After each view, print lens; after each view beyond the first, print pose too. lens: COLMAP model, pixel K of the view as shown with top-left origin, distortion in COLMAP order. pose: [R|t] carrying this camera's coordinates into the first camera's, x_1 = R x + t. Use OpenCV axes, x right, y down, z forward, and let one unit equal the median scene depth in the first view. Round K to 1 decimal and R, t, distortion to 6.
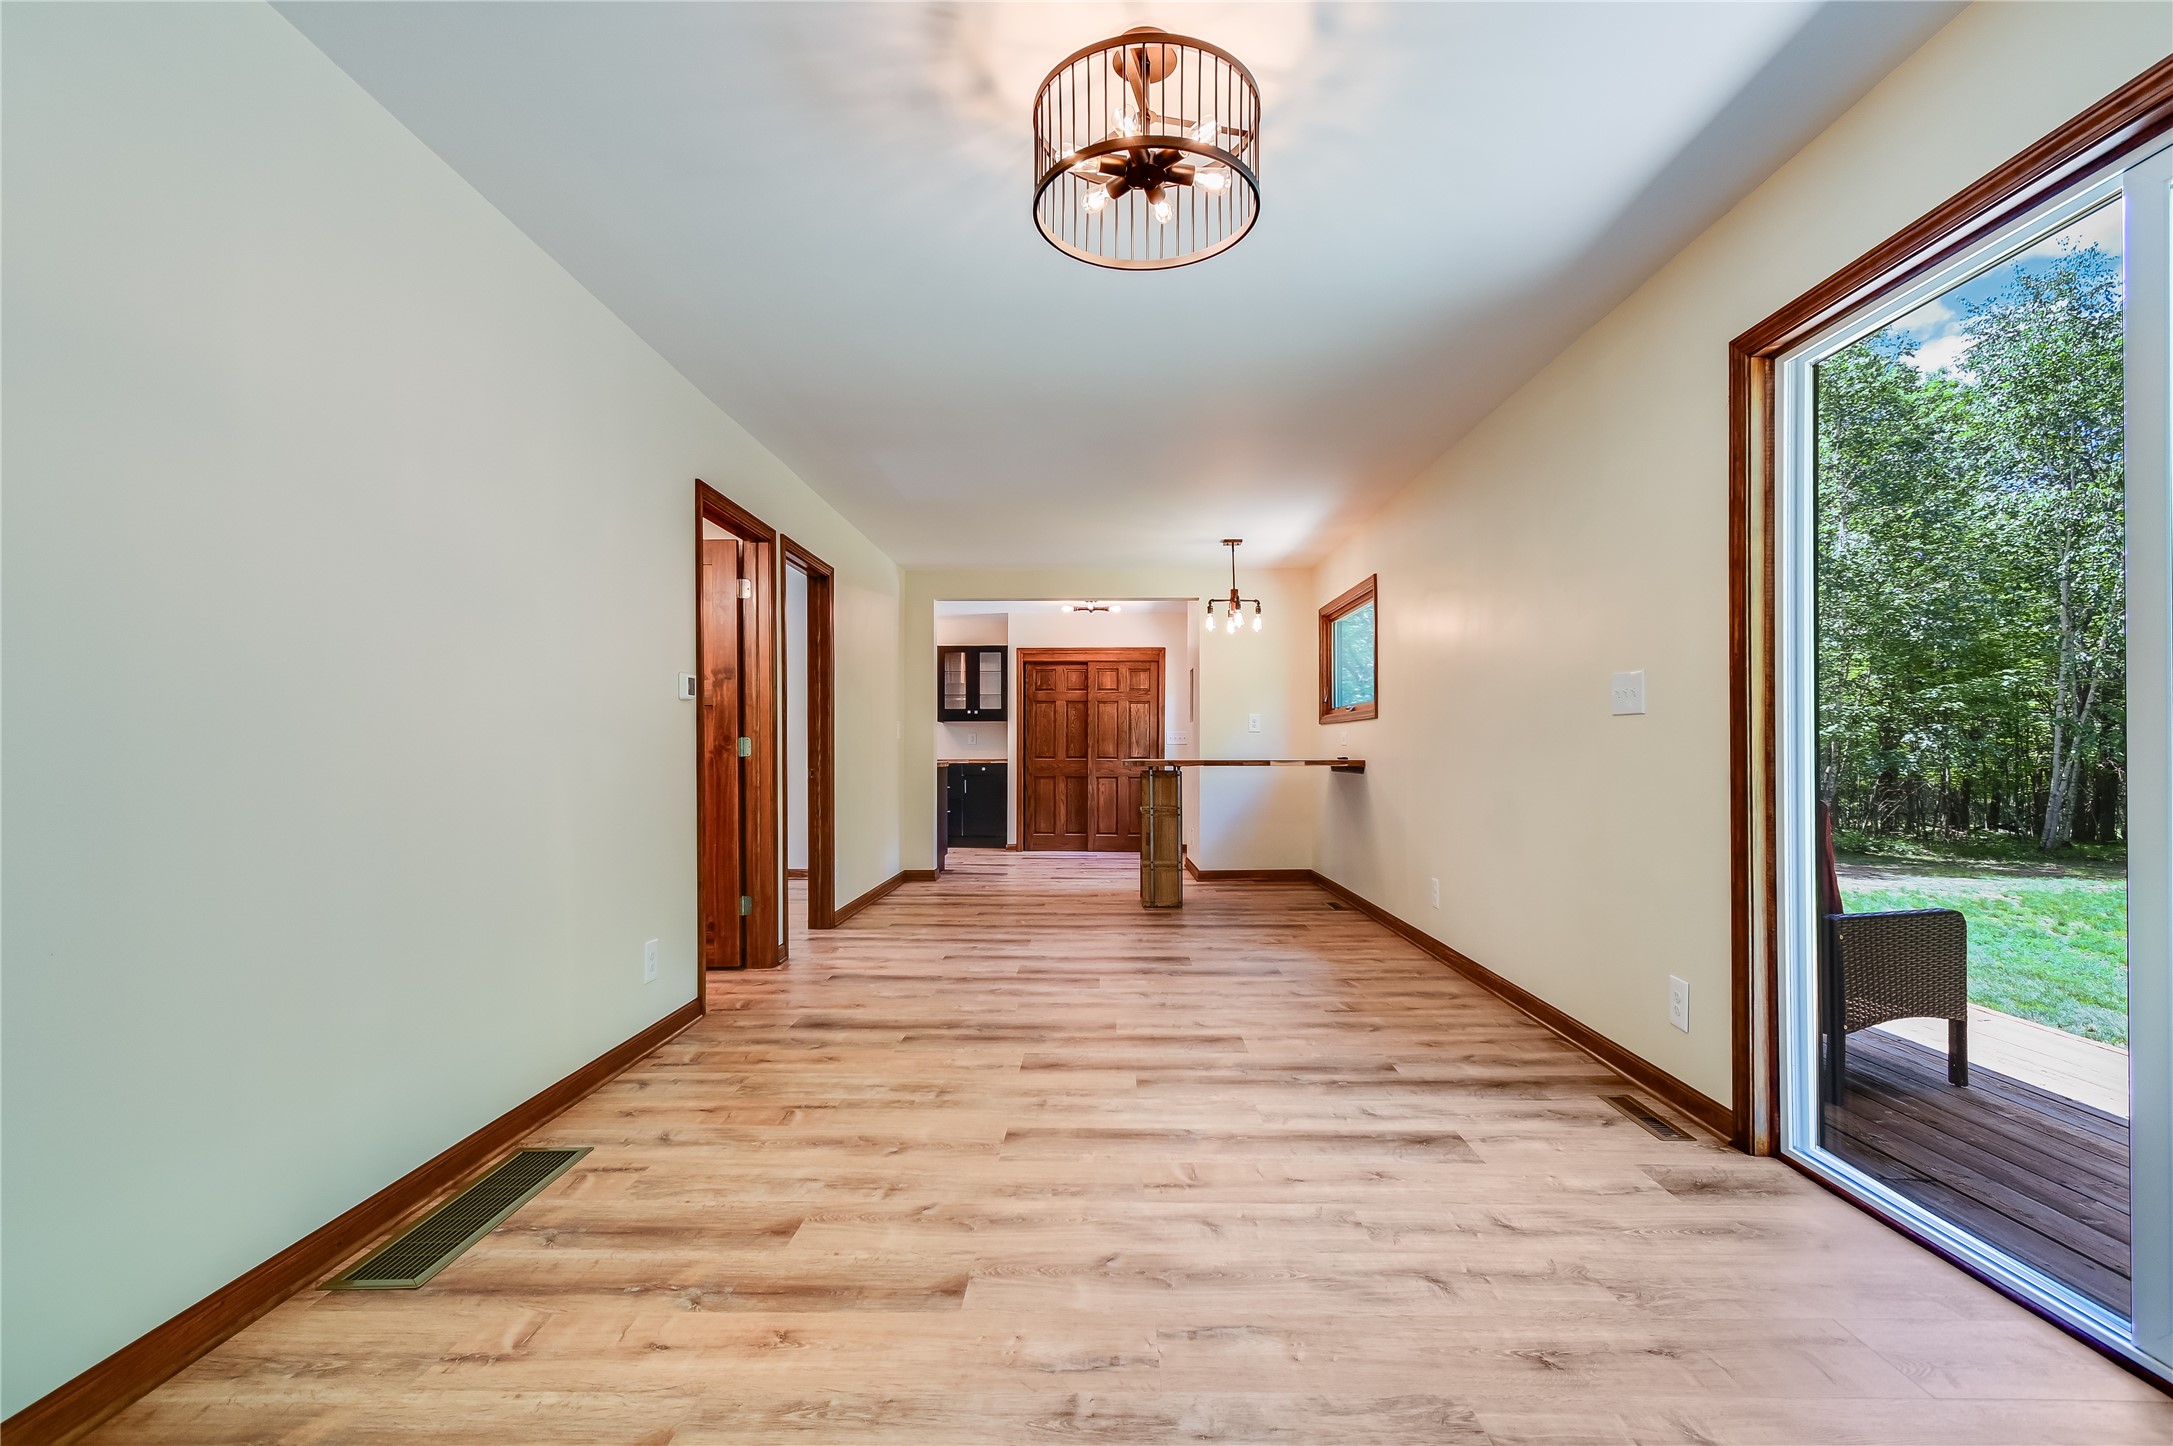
lens RADIAL K [[1074.0, 0, 1069.3], [0, 1074.0, 746.1], [0, 0, 1]] dist [0.001401, 0.000461]
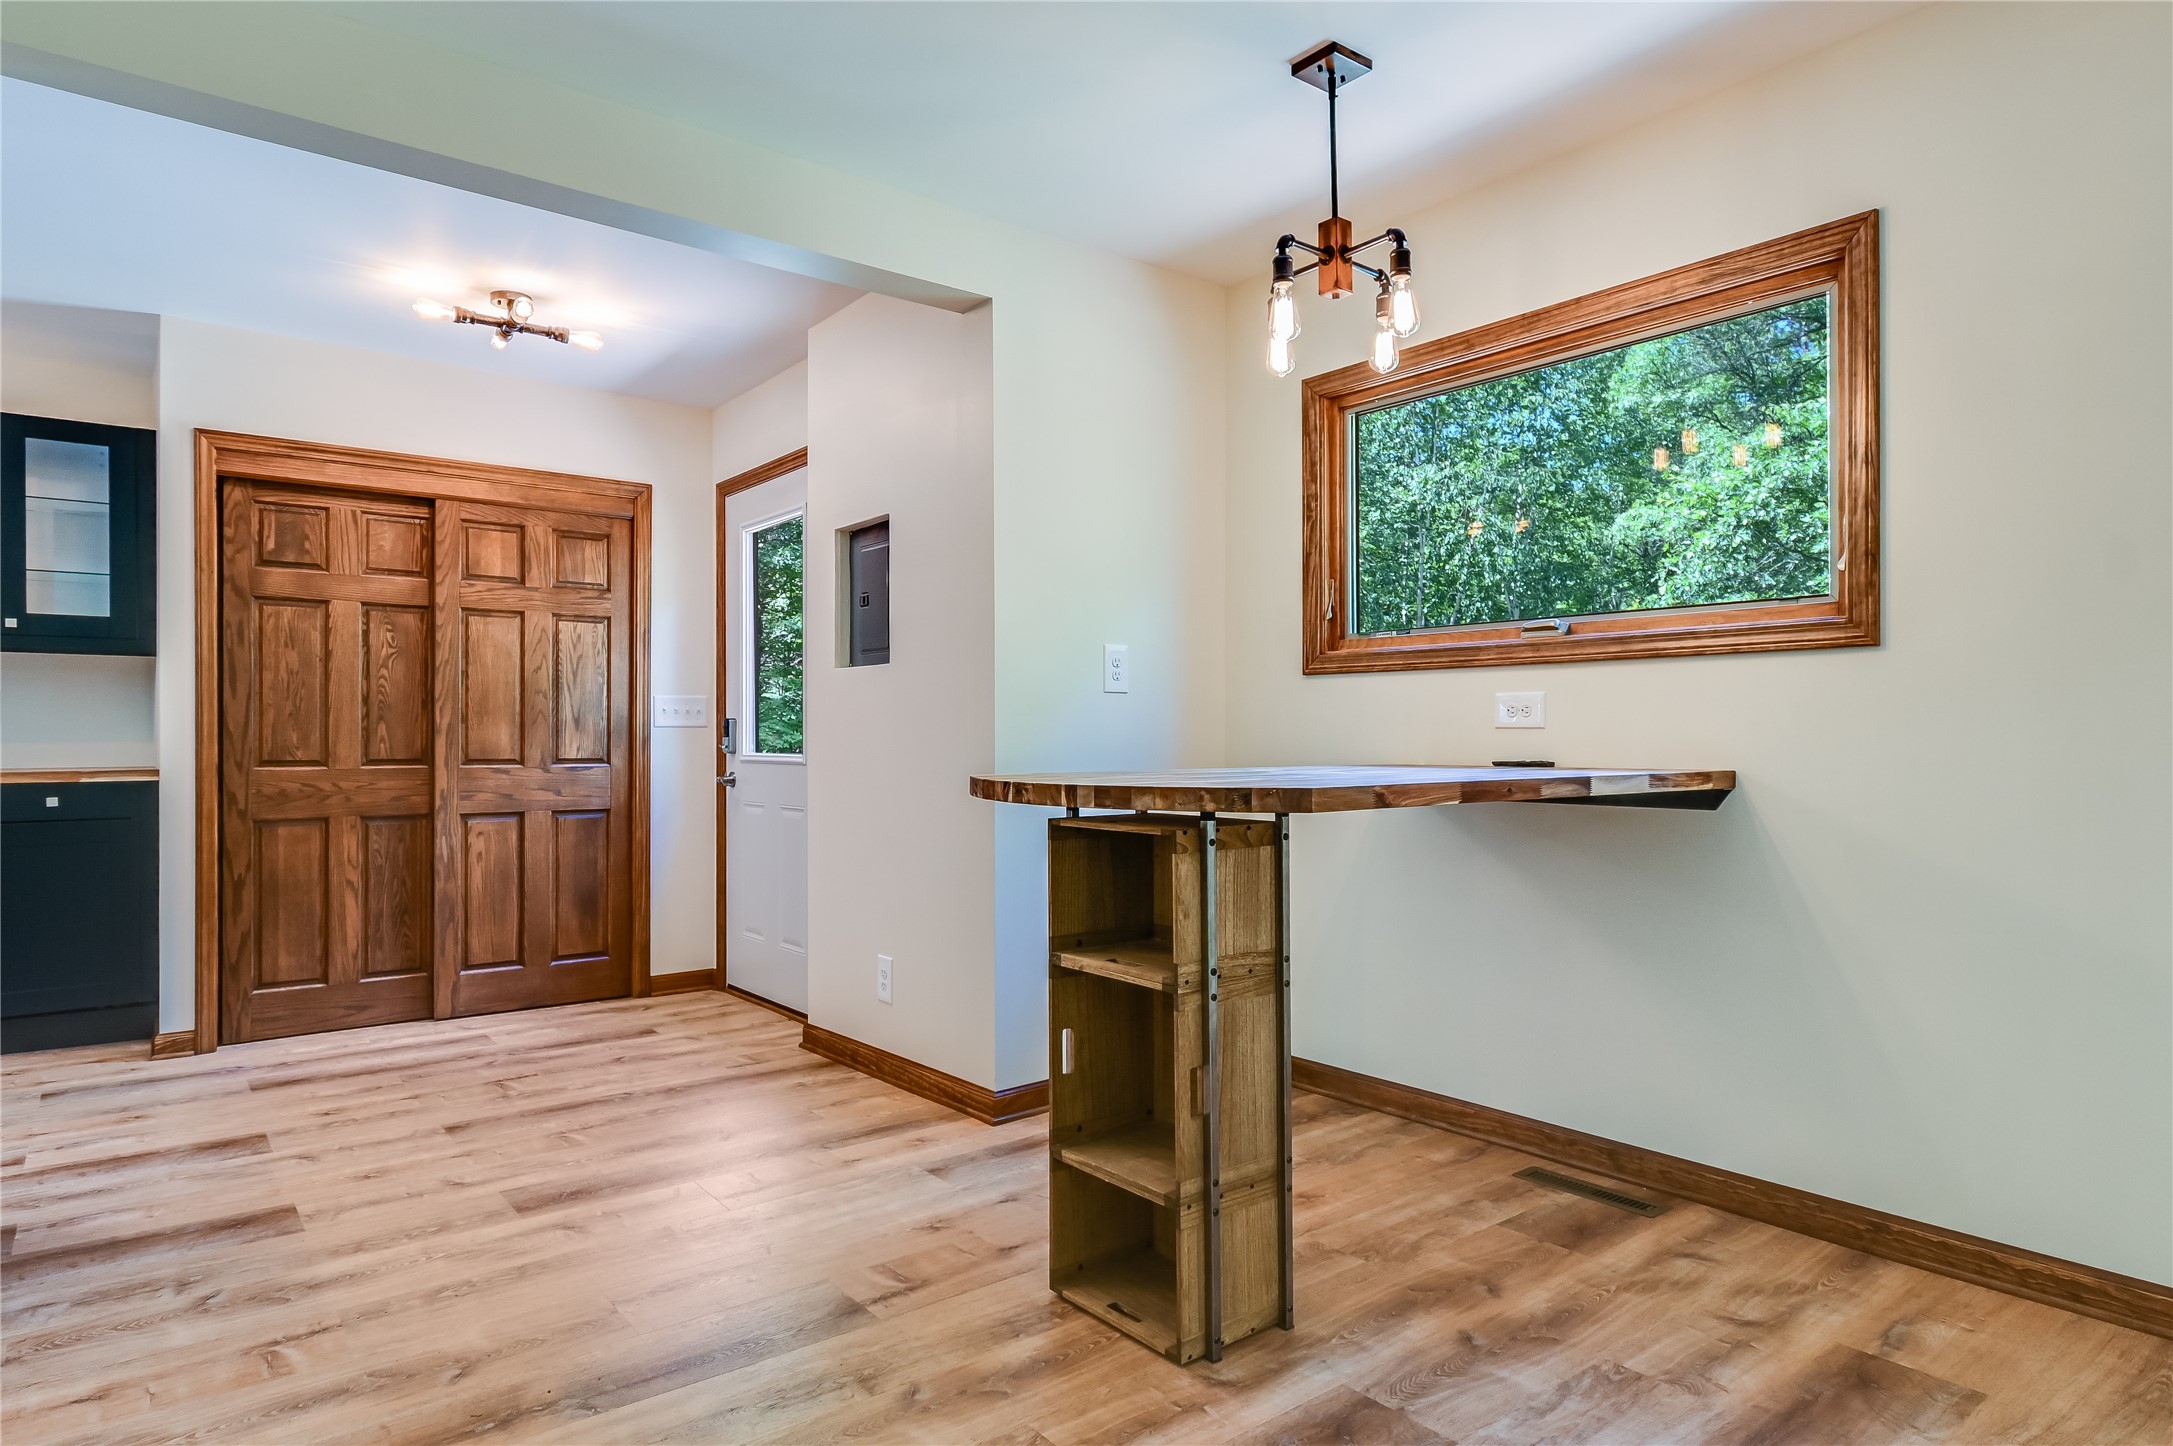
lens RADIAL K [[1252.1, 0, 1088.3], [0, 1252.1, 735.0], [0, 0, 1]] dist [0.001304, -0.003642]
pose [[0.762111, 0.000134, 0.647446, -0.111631], [-0.001027, 0.999999, 0.001002, 0.001193], [-0.647445, -0.001429, 0.762111, 0.673186]]
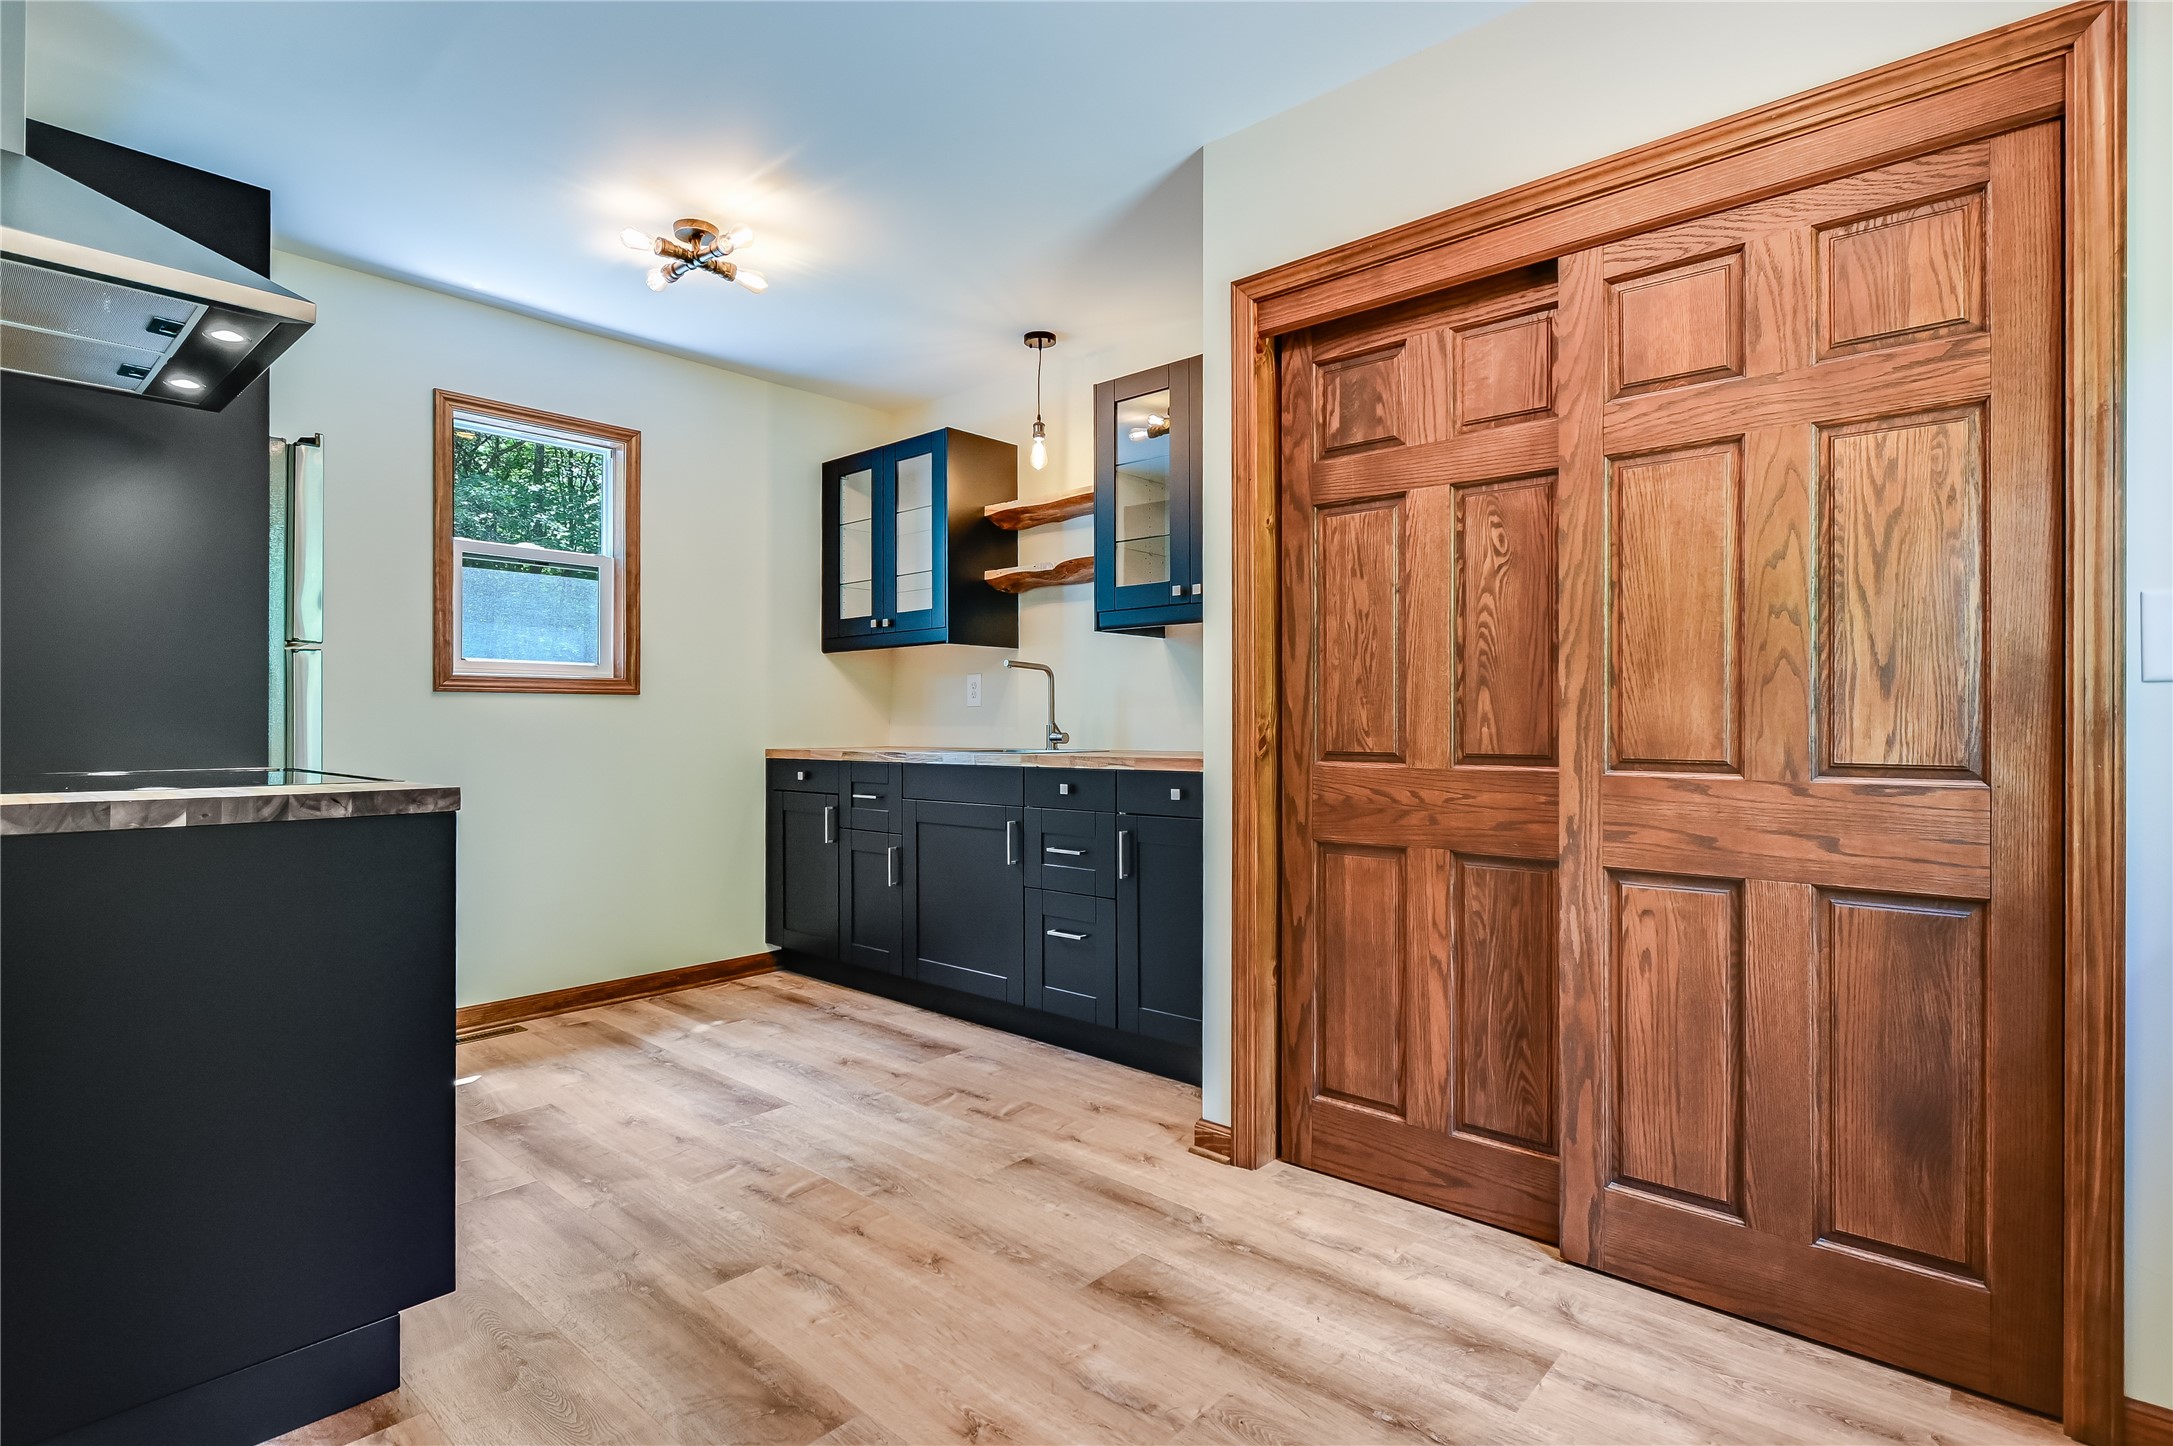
lens RADIAL K [[1074.0, 0, 1070.8], [0, 1074.0, 719.0], [0, 0, 1]] dist [0.001401, 0.000461]
pose [[0.767525, -0.005059, -0.640999, 0.091671], [0.007543, 0.999971, 0.001139, 0.002770], [0.640975, -0.005709, 0.767541, 1.007369]]
